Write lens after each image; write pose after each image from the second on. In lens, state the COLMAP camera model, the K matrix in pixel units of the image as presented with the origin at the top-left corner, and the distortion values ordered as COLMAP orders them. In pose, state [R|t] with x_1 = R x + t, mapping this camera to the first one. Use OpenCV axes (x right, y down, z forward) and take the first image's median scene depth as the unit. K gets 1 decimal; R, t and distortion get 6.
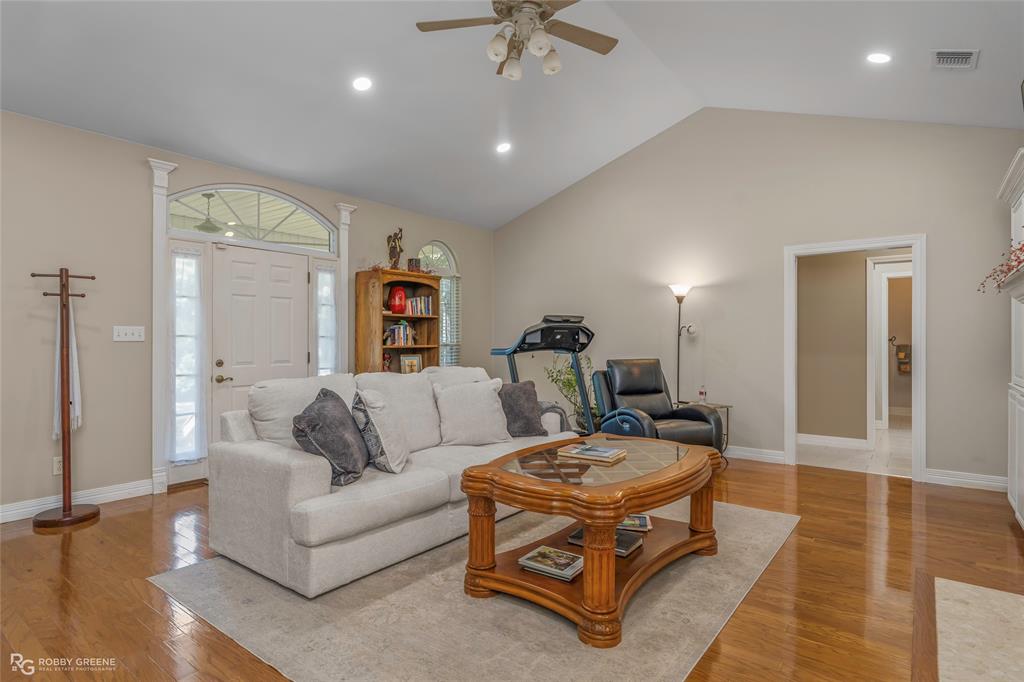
lens RADIAL K [[552.1, 0, 512.0], [0, 552.1, 341.0], [0, 0, 1]] dist [0.018228, -0.000252]
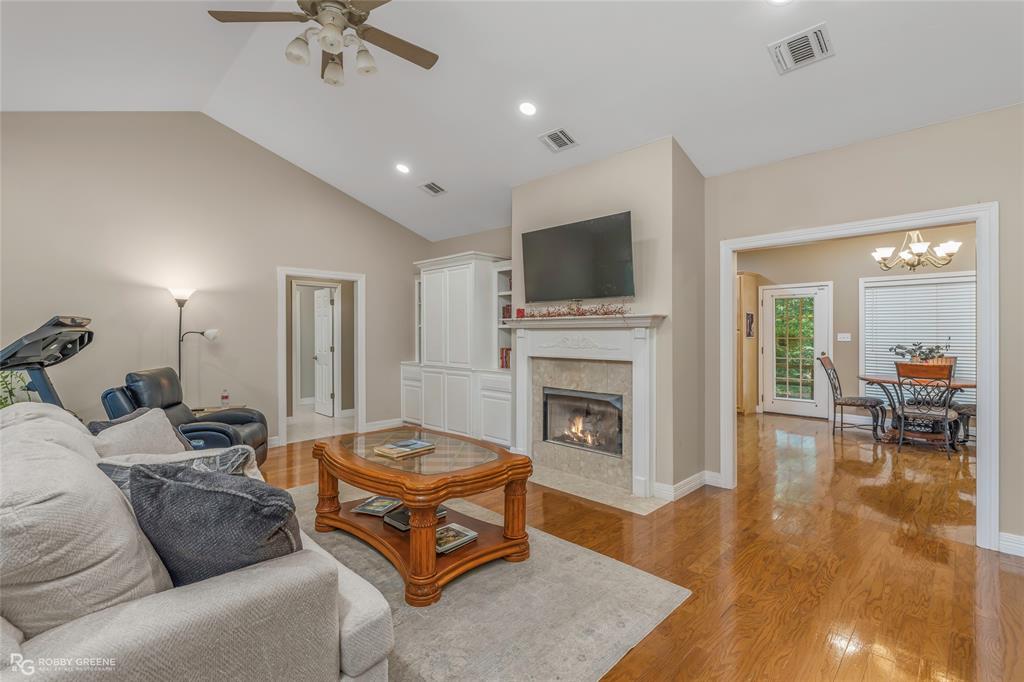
lens RADIAL K [[465.2, 0, 514.6], [0, 465.2, 336.2], [0, 0, 1]] dist [-0.000632, -0.000147]
pose [[0.140201, -0.006279, 0.990103, -0.444068], [0.005750, 0.999968, 0.005527, -0.020990], [-0.990106, 0.004918, 0.140232, 0.352139]]
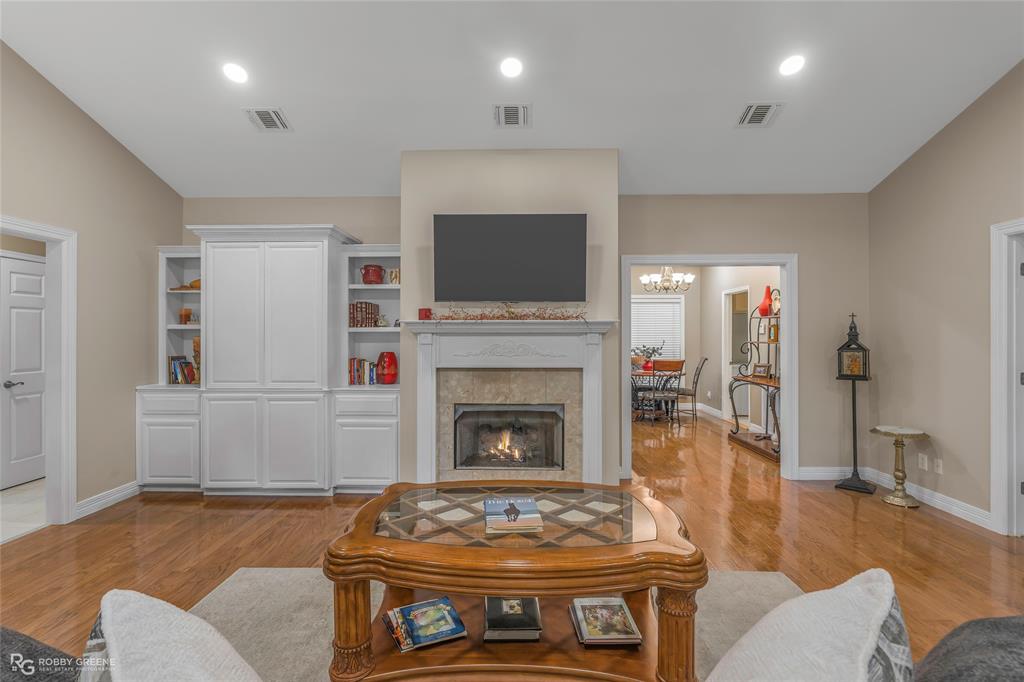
lens RADIAL K [[465.2, 0, 514.6], [0, 465.2, 336.2], [0, 0, 1]] dist [-0.000632, -0.000147]
pose [[-0.583141, 0.000009, 0.812371, -0.216938], [0.004649, 0.999984, 0.003326, -0.027781], [-0.812358, 0.005716, -0.583131, 0.766711]]
